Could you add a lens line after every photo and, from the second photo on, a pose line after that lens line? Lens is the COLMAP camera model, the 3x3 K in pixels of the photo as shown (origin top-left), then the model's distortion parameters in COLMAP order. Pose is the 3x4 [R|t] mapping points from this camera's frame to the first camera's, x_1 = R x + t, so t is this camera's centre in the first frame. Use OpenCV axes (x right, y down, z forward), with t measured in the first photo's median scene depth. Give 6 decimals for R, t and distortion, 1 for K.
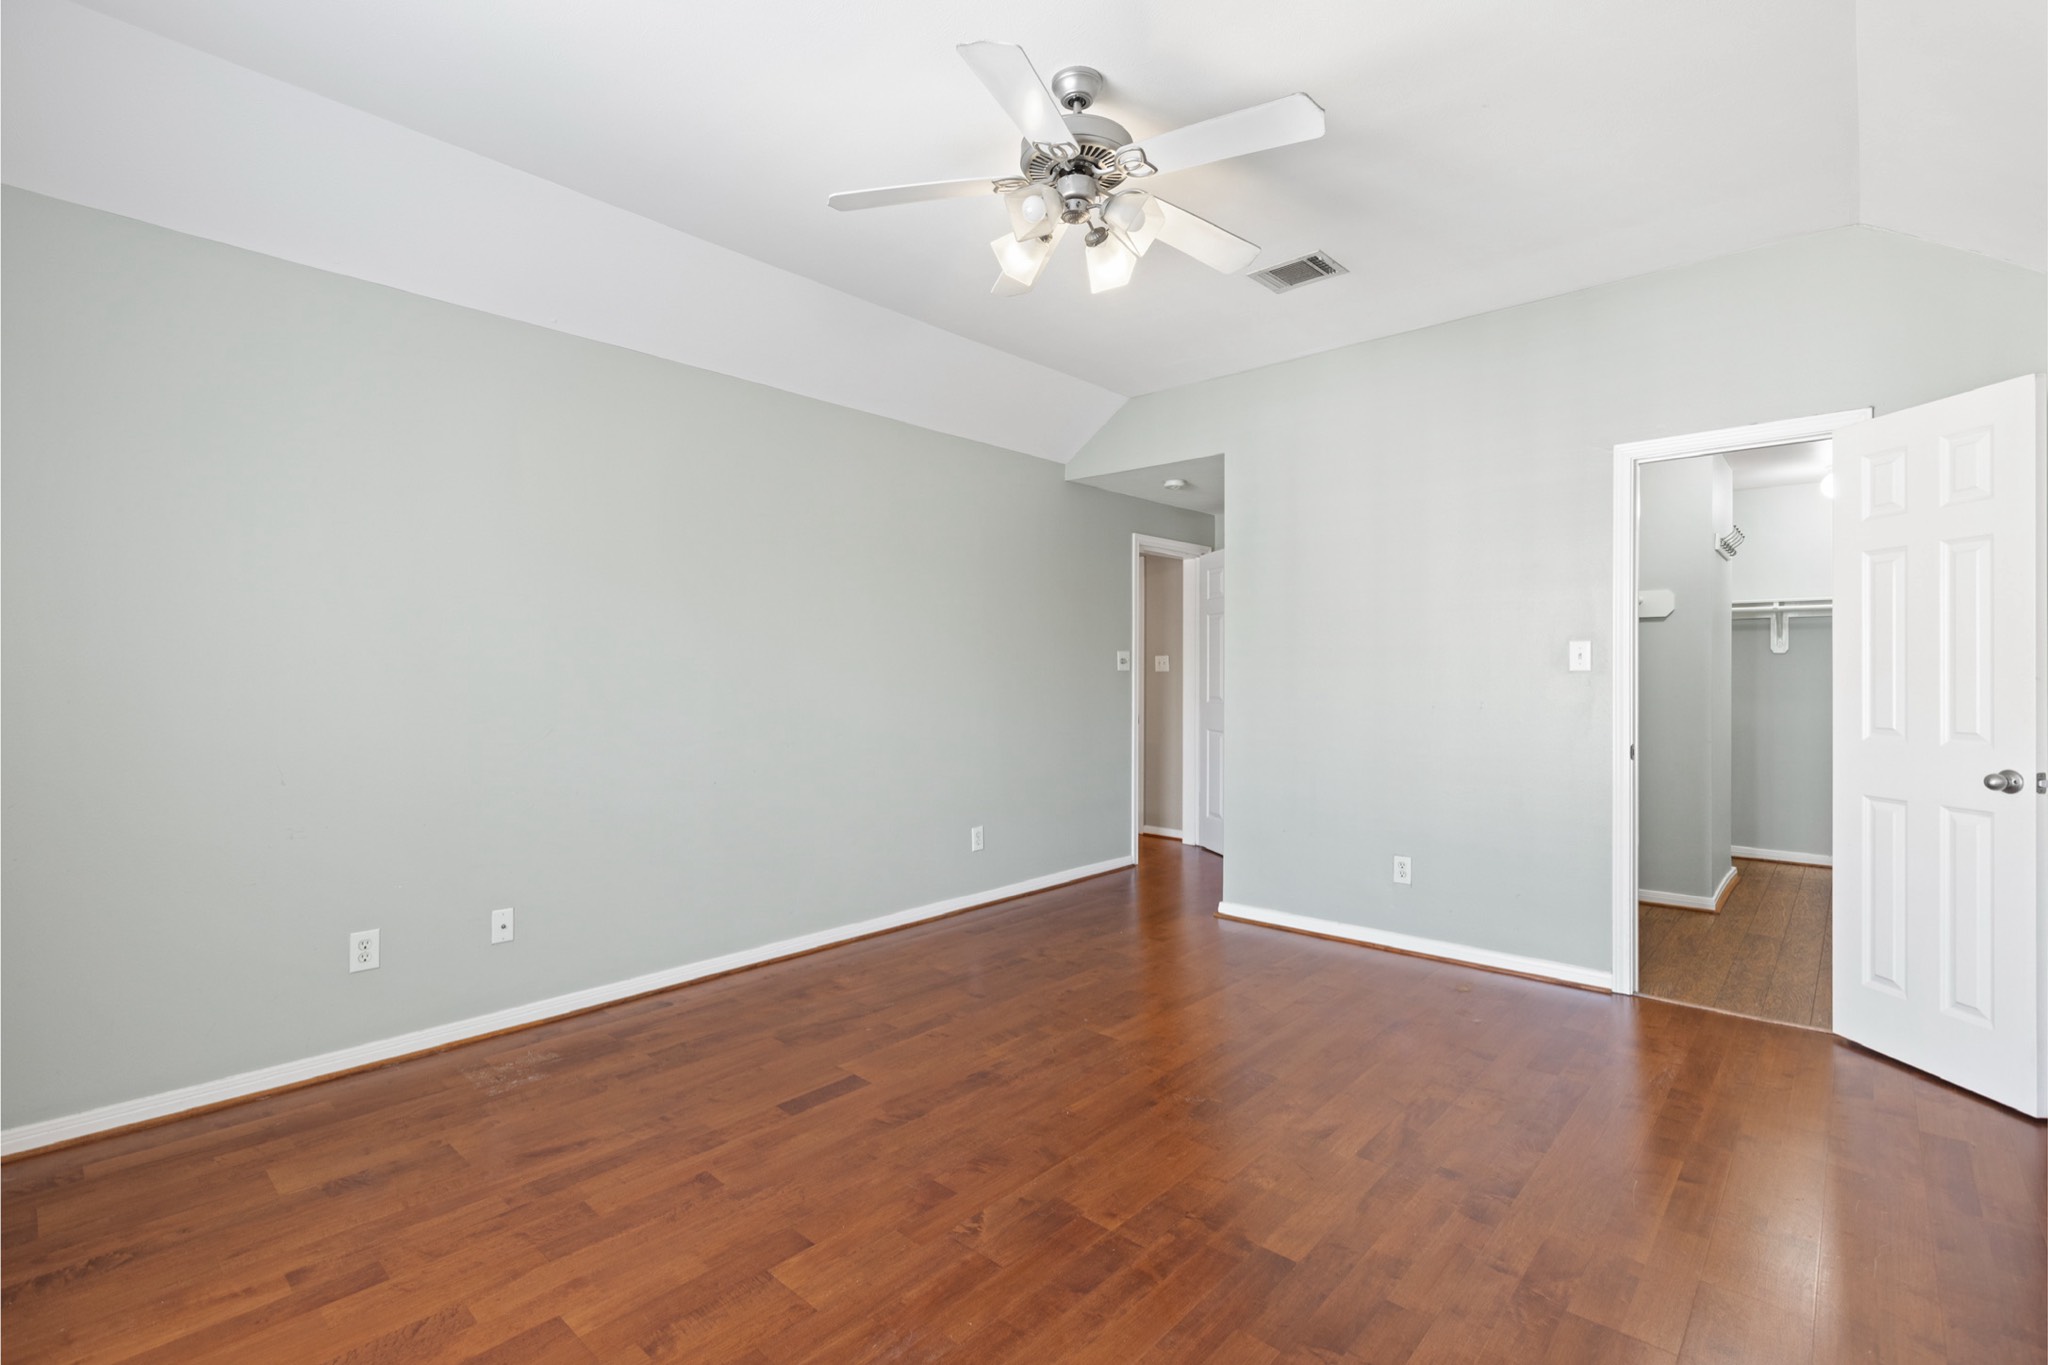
lens RADIAL K [[933.1, 0, 1024.0], [0, 933.1, 682.5], [0, 0, 1]] dist [0.000845, 0.000337]
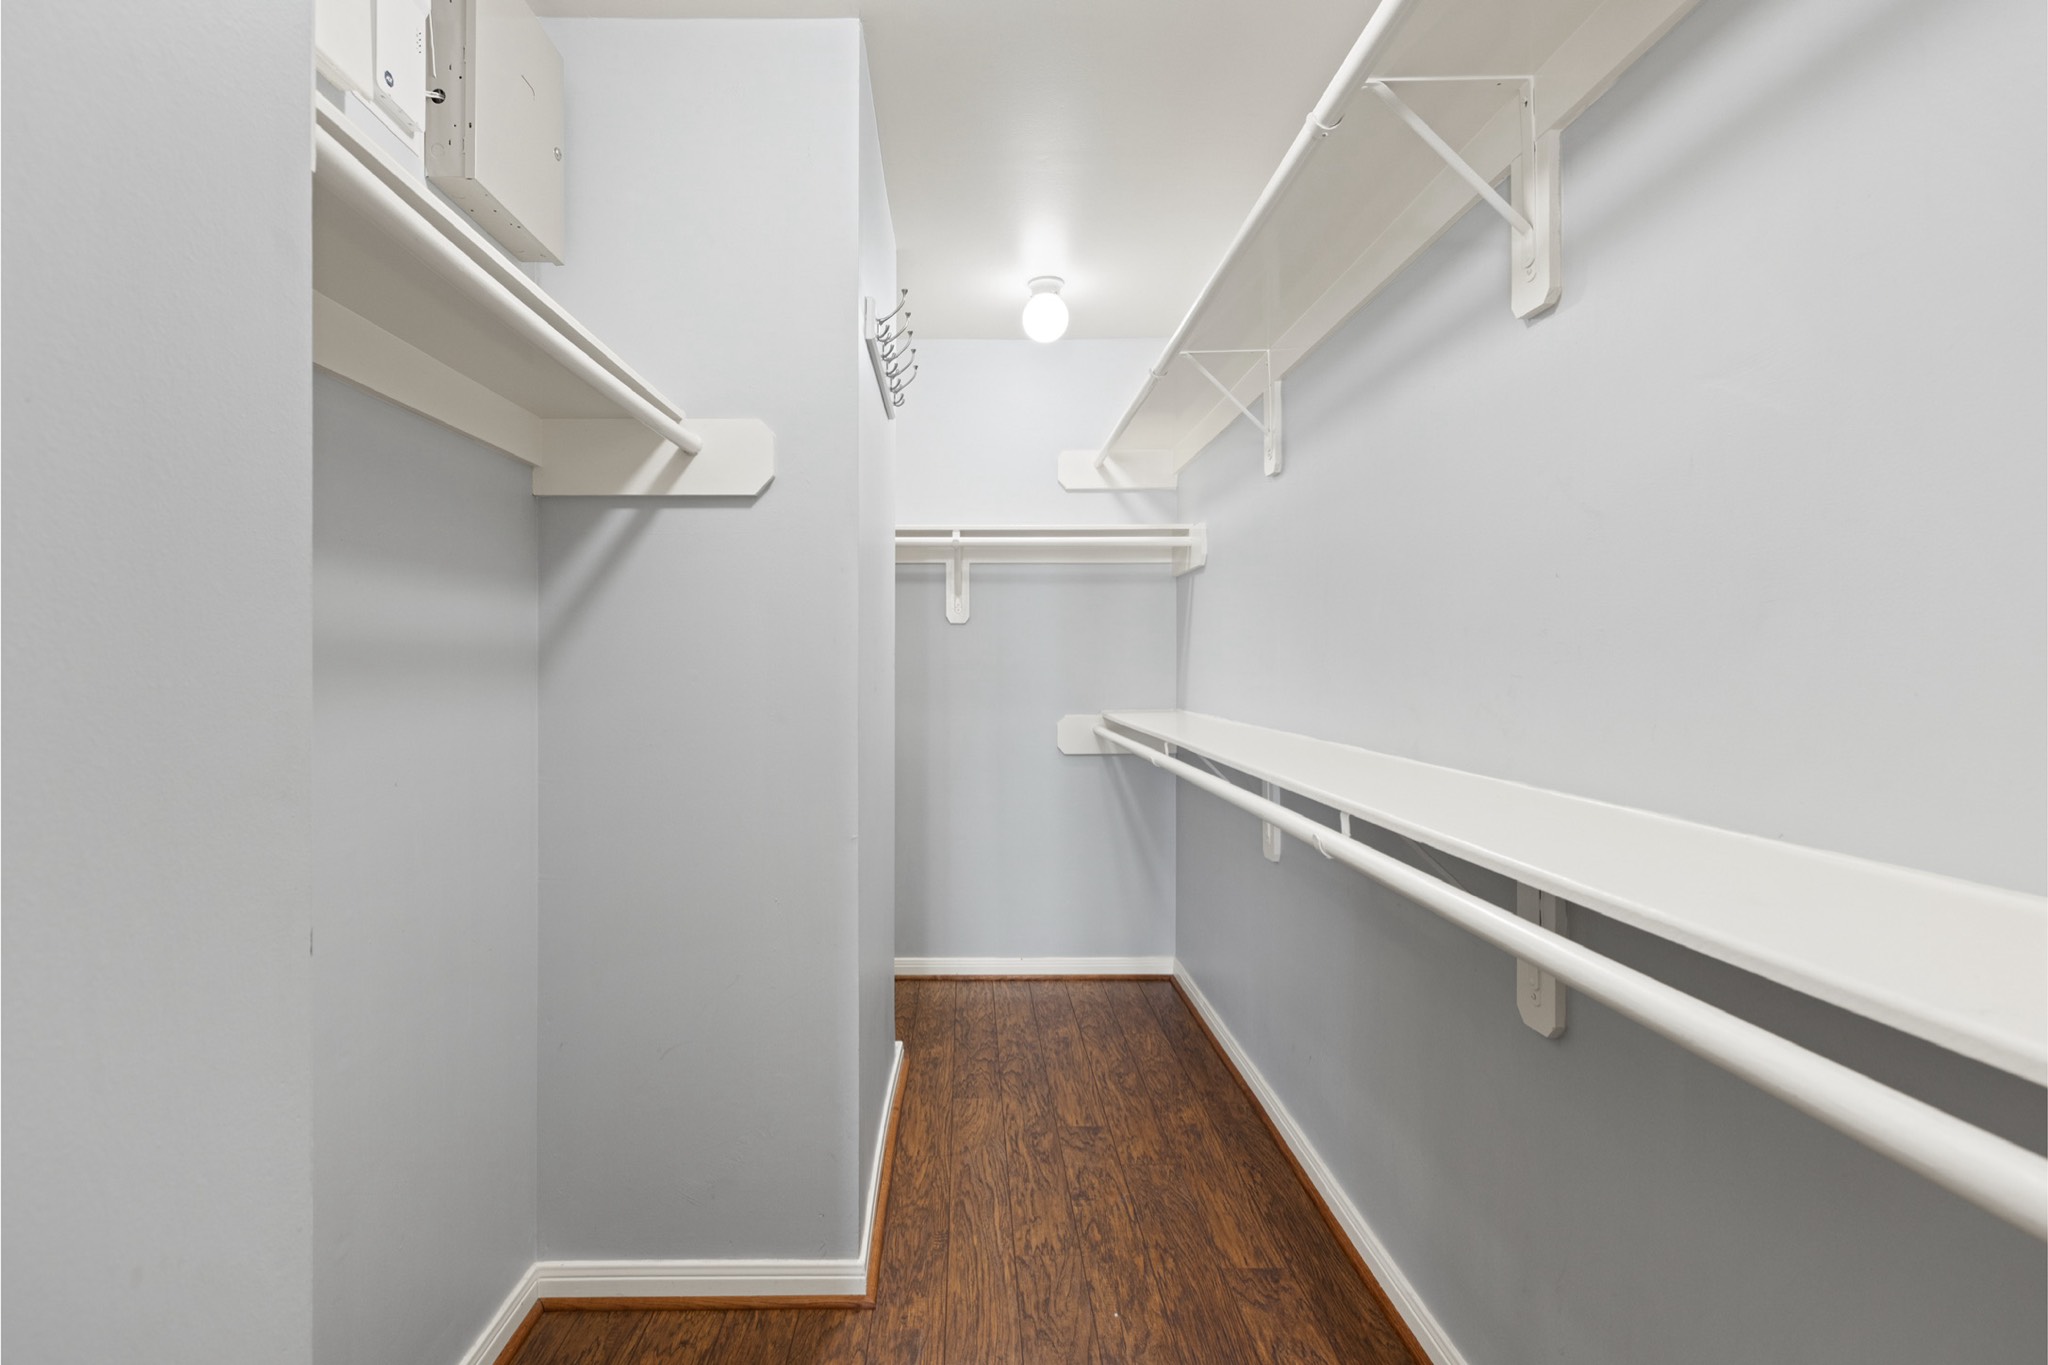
lens RADIAL K [[933.1, 0, 1024.0], [0, 933.1, 682.5], [0, 0, 1]] dist [0.000845, 0.000337]
pose [[0.700647, -0.012055, 0.713406, 0.410929], [-0.002213, 0.999816, 0.019068, -0.003738], [-0.713505, -0.014939, 0.700491, 0.549737]]
